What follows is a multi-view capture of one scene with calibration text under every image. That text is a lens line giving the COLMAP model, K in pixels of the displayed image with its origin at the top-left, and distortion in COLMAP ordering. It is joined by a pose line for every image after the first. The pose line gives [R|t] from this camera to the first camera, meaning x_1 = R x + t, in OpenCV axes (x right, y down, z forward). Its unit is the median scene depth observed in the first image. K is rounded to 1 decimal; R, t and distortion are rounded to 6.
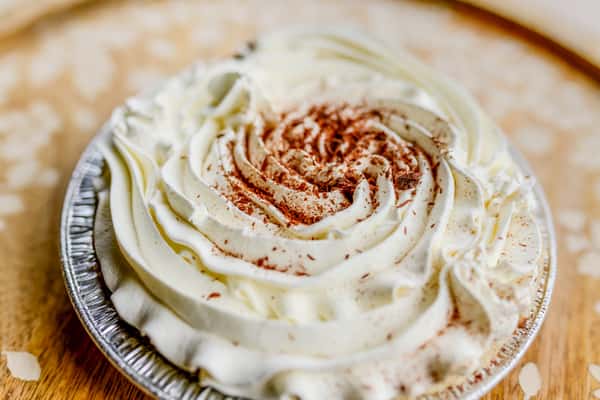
lens RADIAL K [[726.7, 0, 300.0], [0, 726.7, 200.0], [0, 0, 1]] dist [-0.002267, 0.035861]
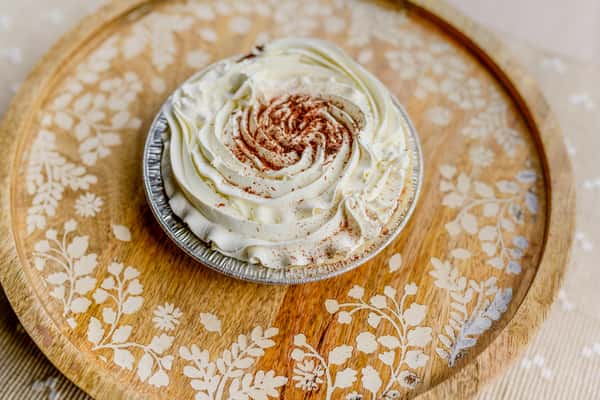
lens RADIAL K [[726.7, 0, 300.0], [0, 726.7, 200.0], [0, 0, 1]] dist [-0.002267, 0.035861]
pose [[0.994056, 0.075747, -0.078194, 0.212535], [-0.062489, 0.985150, 0.159921, -0.181041], [0.089147, -0.154084, 0.984028, -0.777810]]
